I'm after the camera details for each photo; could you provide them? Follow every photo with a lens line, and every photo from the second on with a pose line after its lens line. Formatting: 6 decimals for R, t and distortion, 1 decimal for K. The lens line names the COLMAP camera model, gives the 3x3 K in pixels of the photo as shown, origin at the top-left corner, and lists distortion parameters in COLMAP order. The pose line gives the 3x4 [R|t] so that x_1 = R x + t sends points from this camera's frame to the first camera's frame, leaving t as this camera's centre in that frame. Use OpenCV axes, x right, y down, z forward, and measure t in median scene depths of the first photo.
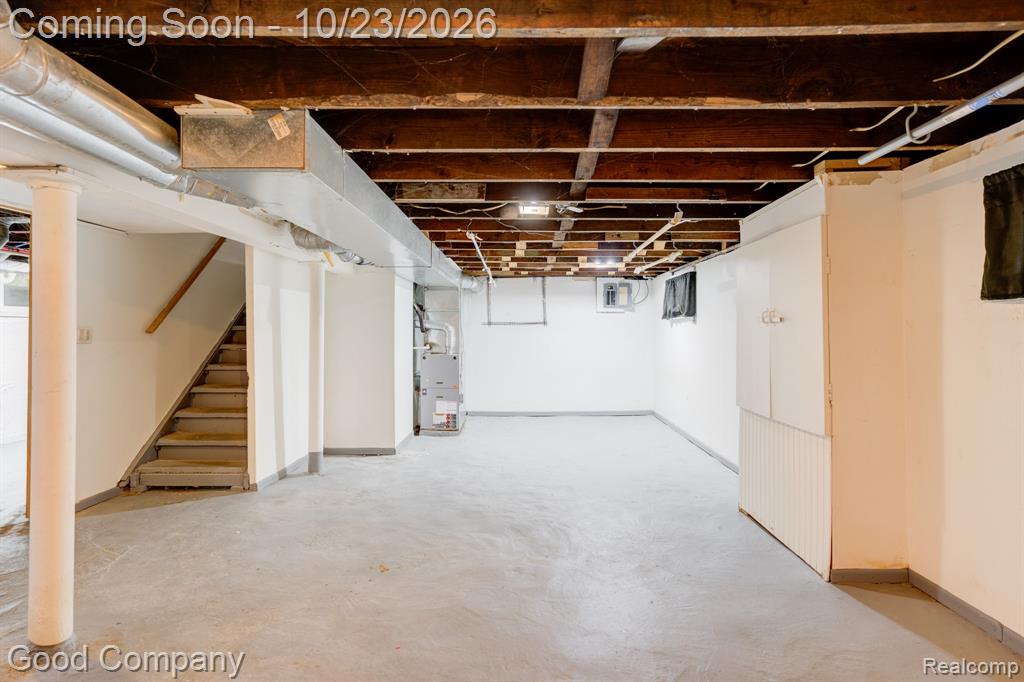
lens RADIAL K [[501.8, 0, 527.5], [0, 501.8, 323.5], [0, 0, 1]] dist [0.000055, 0.008299]
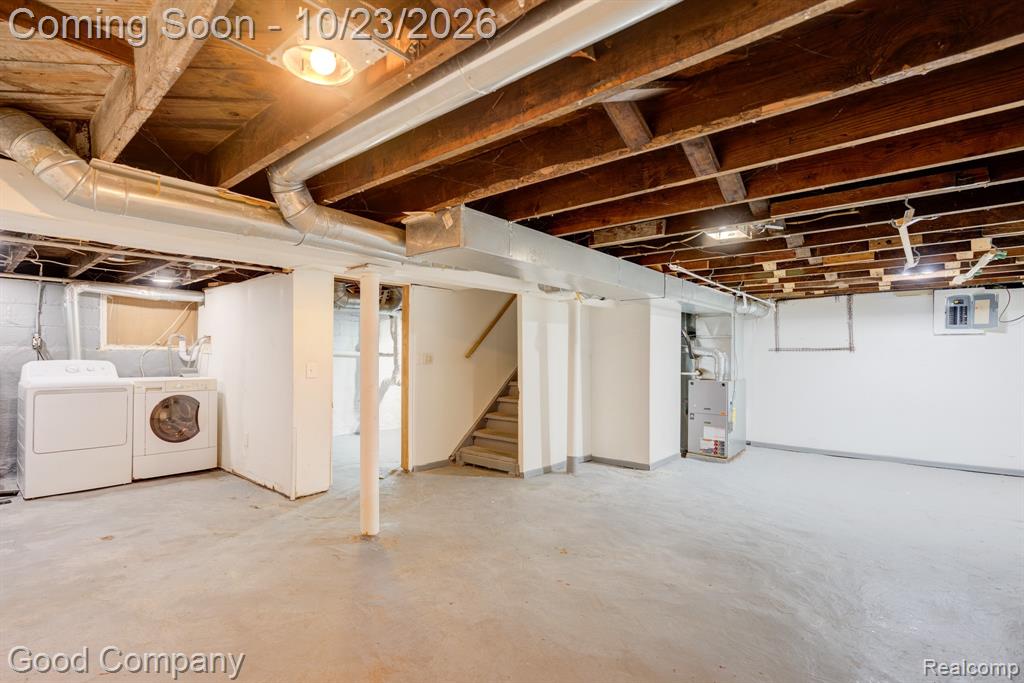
lens RADIAL K [[473.0, 0, 503.6], [0, 473.0, 350.2], [0, 0, 1]] dist [-0.008972, 0.009033]
pose [[0.769793, -0.004598, -0.638277, 0.250817], [0.004906, 0.999987, -0.001287, -0.002005], [0.638275, -0.002140, 0.769806, 0.013342]]
